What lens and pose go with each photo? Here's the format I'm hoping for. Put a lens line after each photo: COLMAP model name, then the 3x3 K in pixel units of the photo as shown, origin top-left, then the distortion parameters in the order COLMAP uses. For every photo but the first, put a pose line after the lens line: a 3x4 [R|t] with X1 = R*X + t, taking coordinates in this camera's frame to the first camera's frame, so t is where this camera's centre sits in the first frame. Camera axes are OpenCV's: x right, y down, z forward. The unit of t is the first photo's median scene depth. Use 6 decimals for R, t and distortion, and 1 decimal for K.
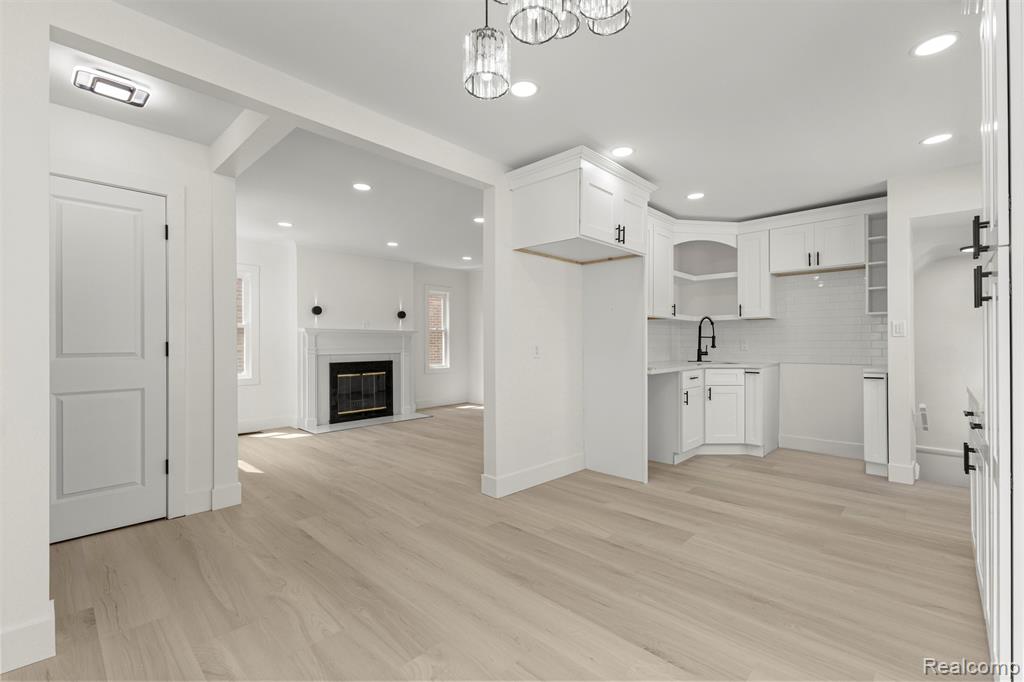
lens RADIAL K [[438.2, 0, 512.0], [0, 438.2, 341.0], [0, 0, 1]] dist [-0.019710, 0.000020]
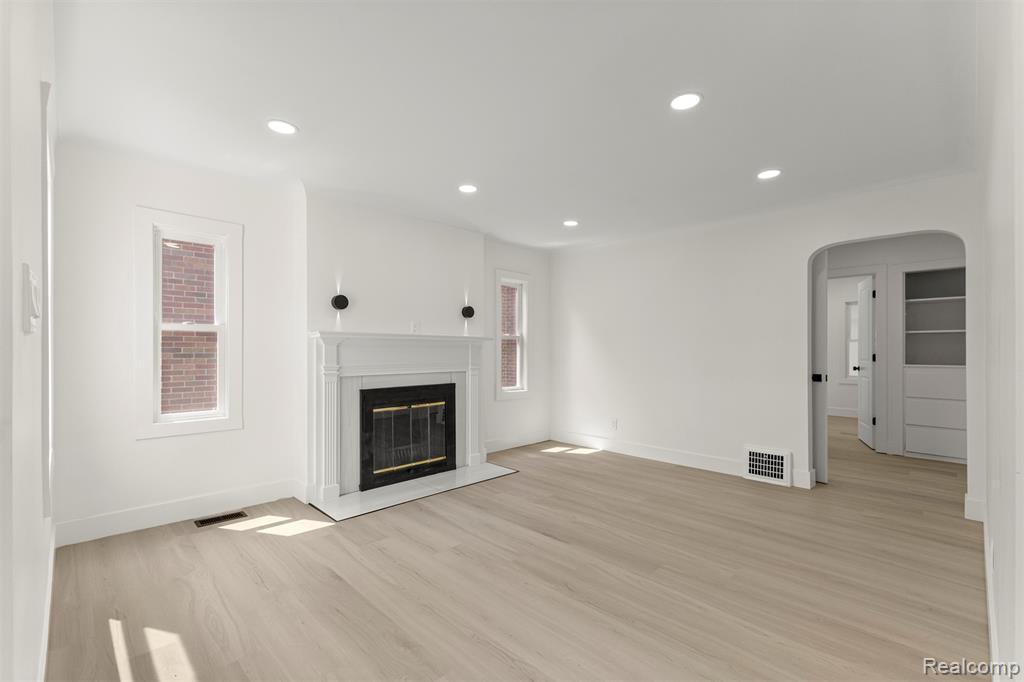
lens RADIAL K [[451.4, 0, 511.7], [0, 451.4, 351.0], [0, 0, 1]] dist [0.000933, 0.000107]
pose [[0.999340, 0.004487, -0.036034, -0.170319], [-0.004232, 0.999966, 0.007141, -0.007770], [0.036065, -0.006984, 0.999325, 0.351583]]
